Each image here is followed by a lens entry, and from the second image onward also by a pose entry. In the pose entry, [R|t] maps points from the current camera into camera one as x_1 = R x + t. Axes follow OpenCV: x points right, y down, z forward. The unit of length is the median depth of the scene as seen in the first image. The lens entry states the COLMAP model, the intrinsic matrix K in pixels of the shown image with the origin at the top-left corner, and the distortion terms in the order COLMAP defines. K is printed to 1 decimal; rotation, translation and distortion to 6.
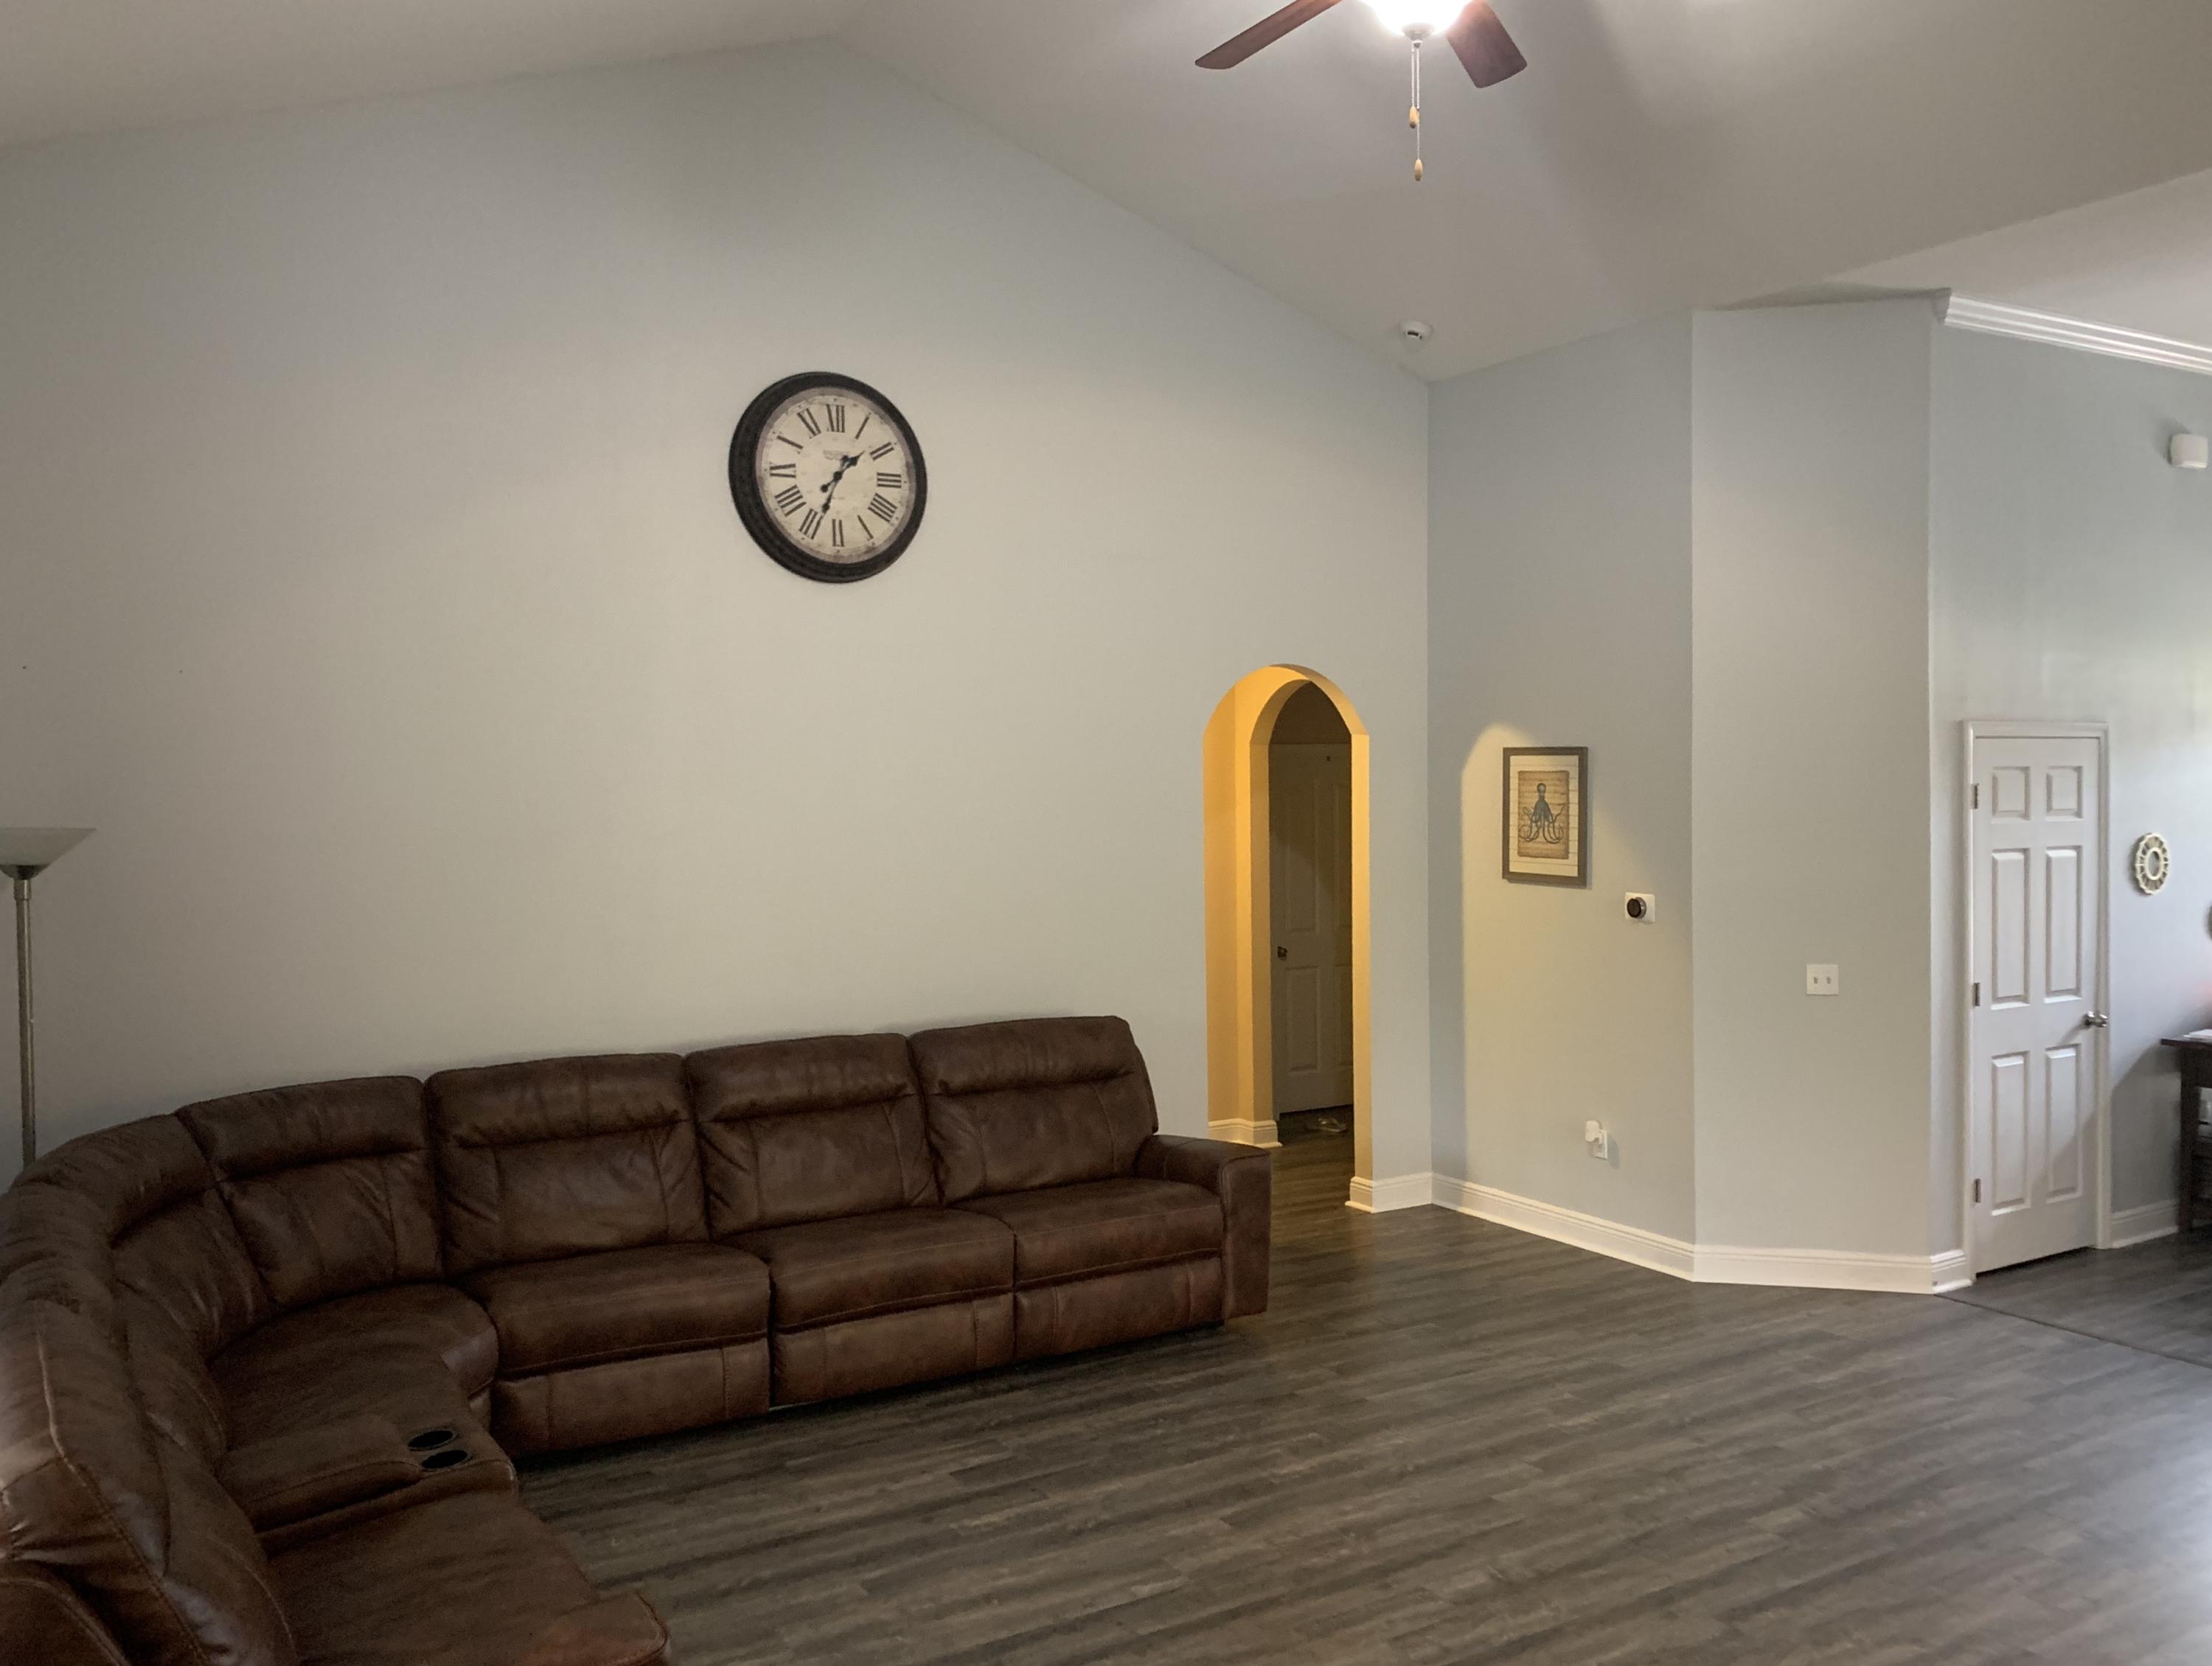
lens RADIAL K [[1782.4, 0, 1116.2], [0, 1782.4, 791.2], [0, 0, 1]] dist [0.003873, -0.011256]
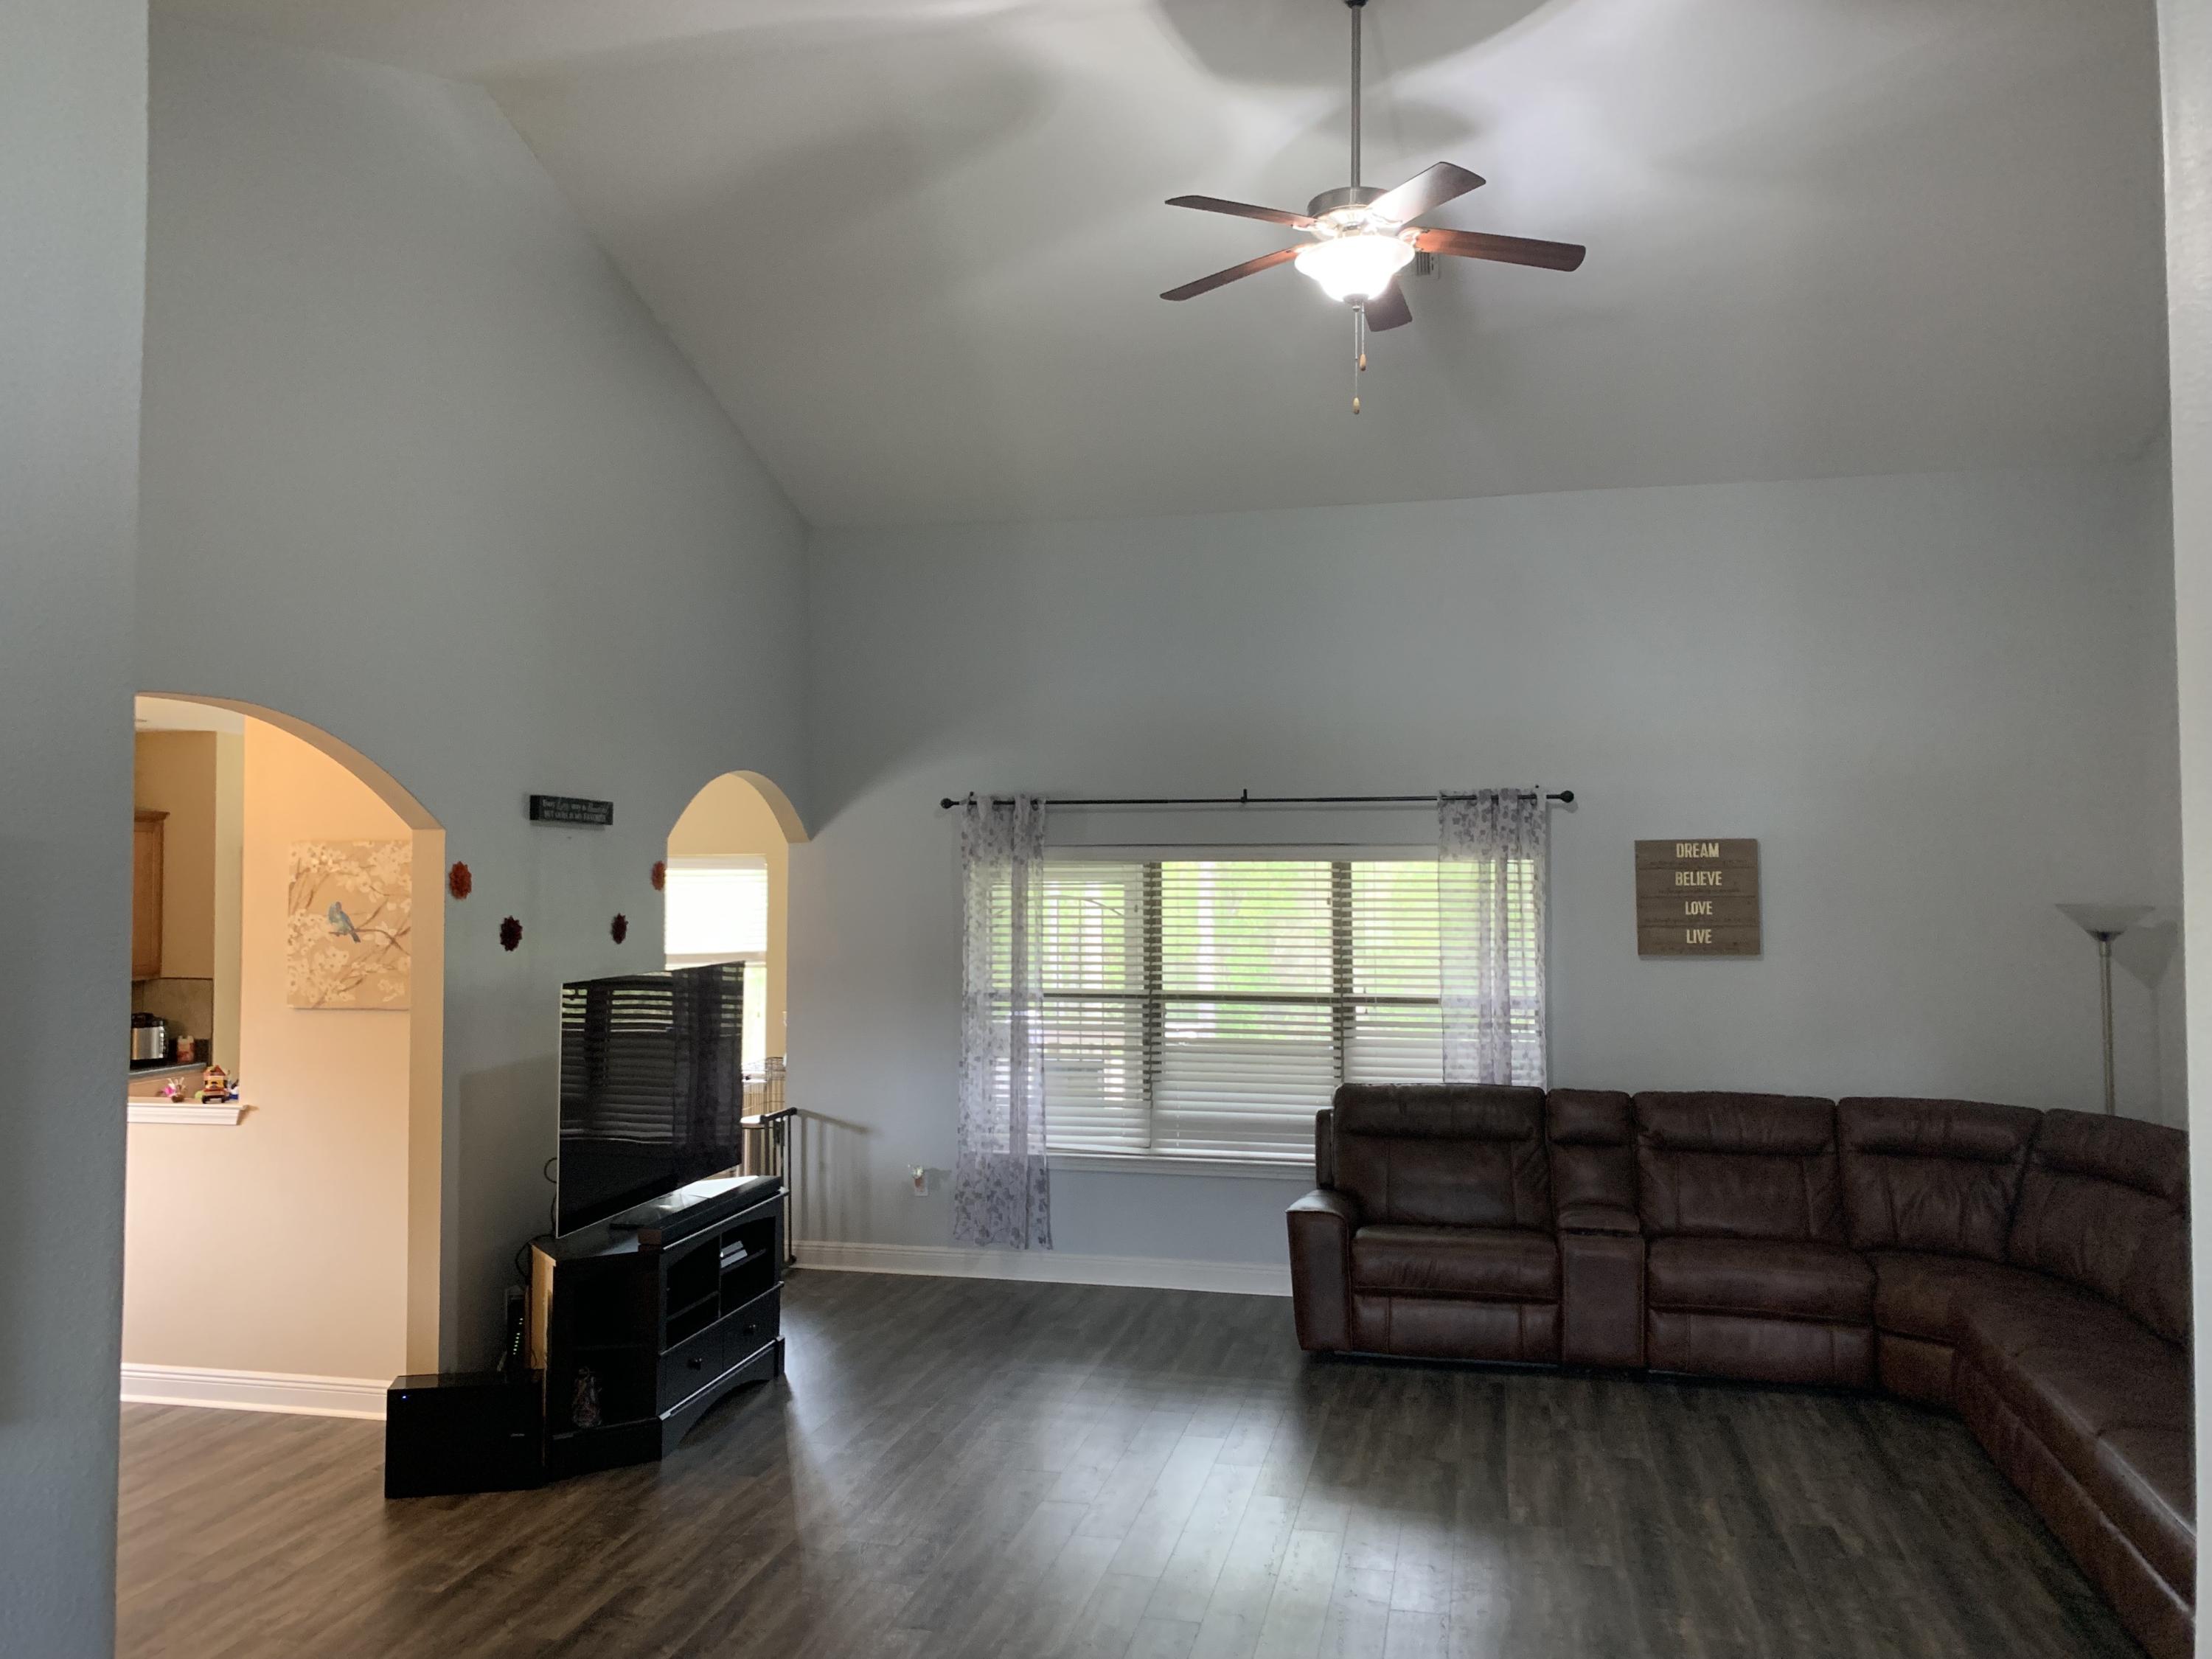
lens RADIAL K [[1688.0, 0, 1105.1], [0, 1688.0, 796.8], [0, 0, 1]] dist [0.037380, -0.055832]
pose [[-0.701932, -0.023334, -0.711862, 0.886273], [0.005868, 0.999240, -0.038540, -0.019519], [0.712220, -0.031229, -0.701261, 1.320522]]
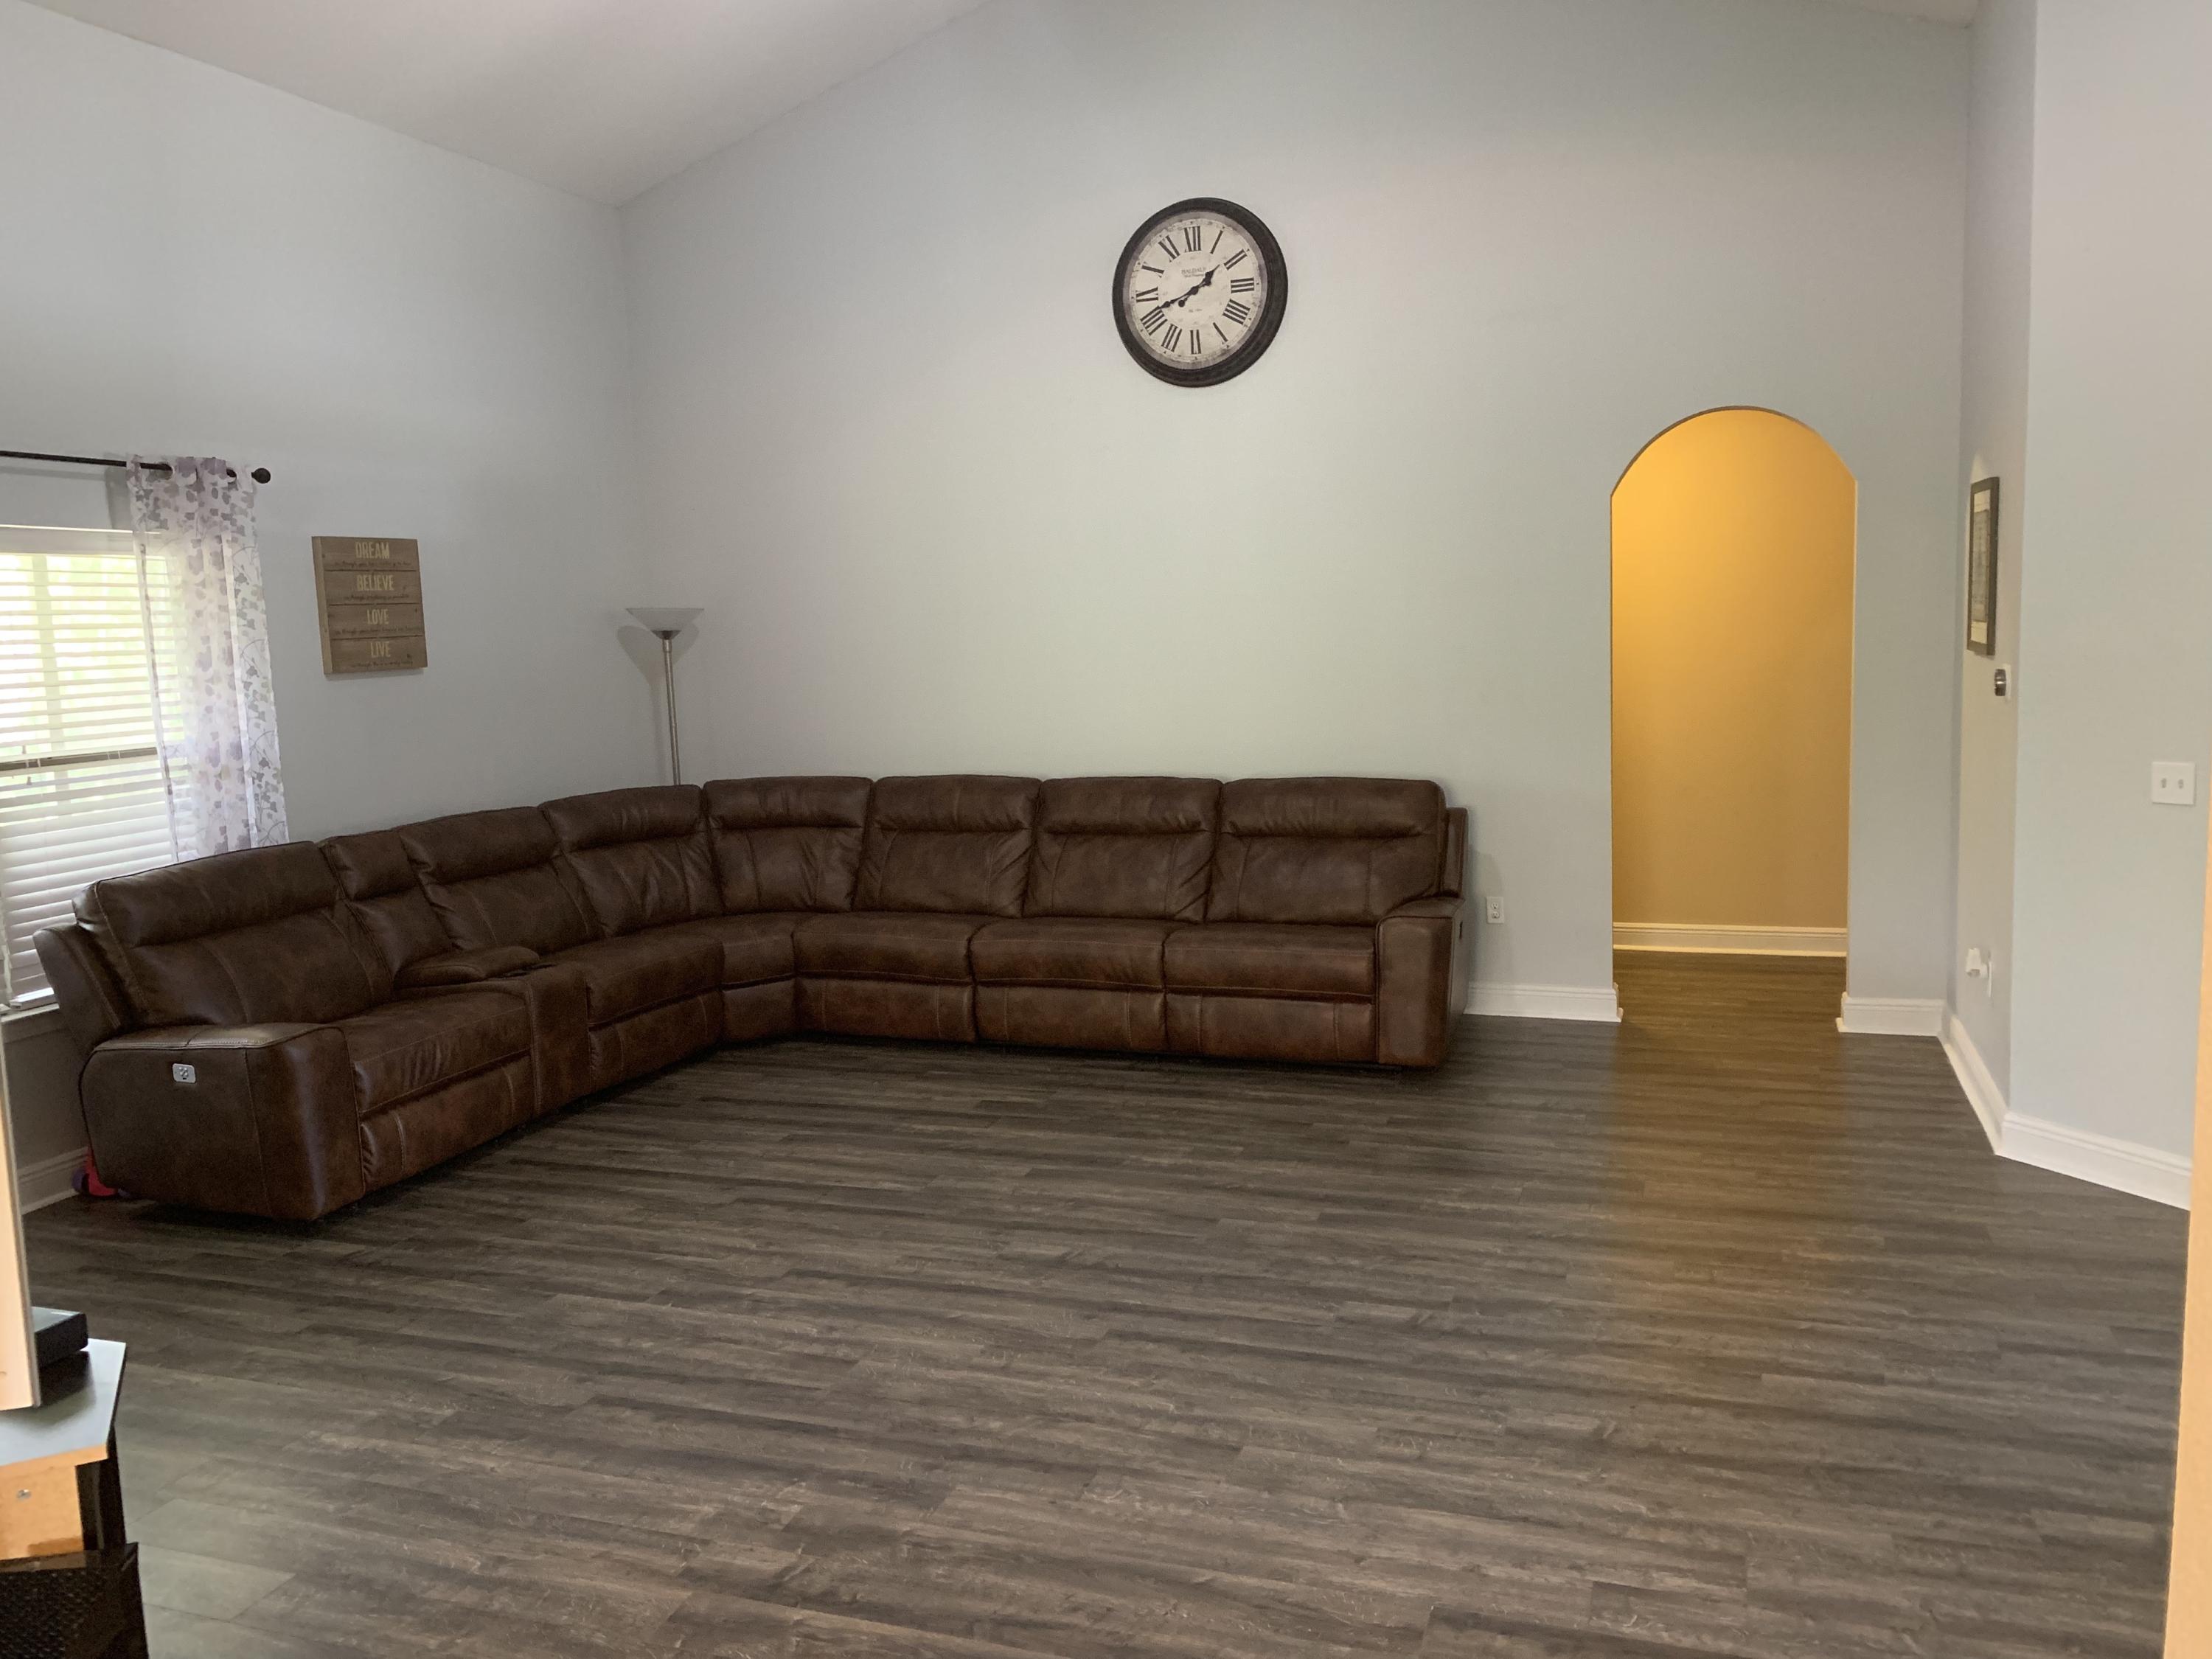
lens RADIAL K [[1688.0, 0, 1105.1], [0, 1688.0, 796.8], [0, 0, 1]] dist [0.037380, -0.055832]
pose [[0.628972, 0.067424, -0.774499, 0.827060], [0.028063, 0.993614, 0.109288, 0.031537], [0.776922, -0.090474, 0.623063, 0.306804]]
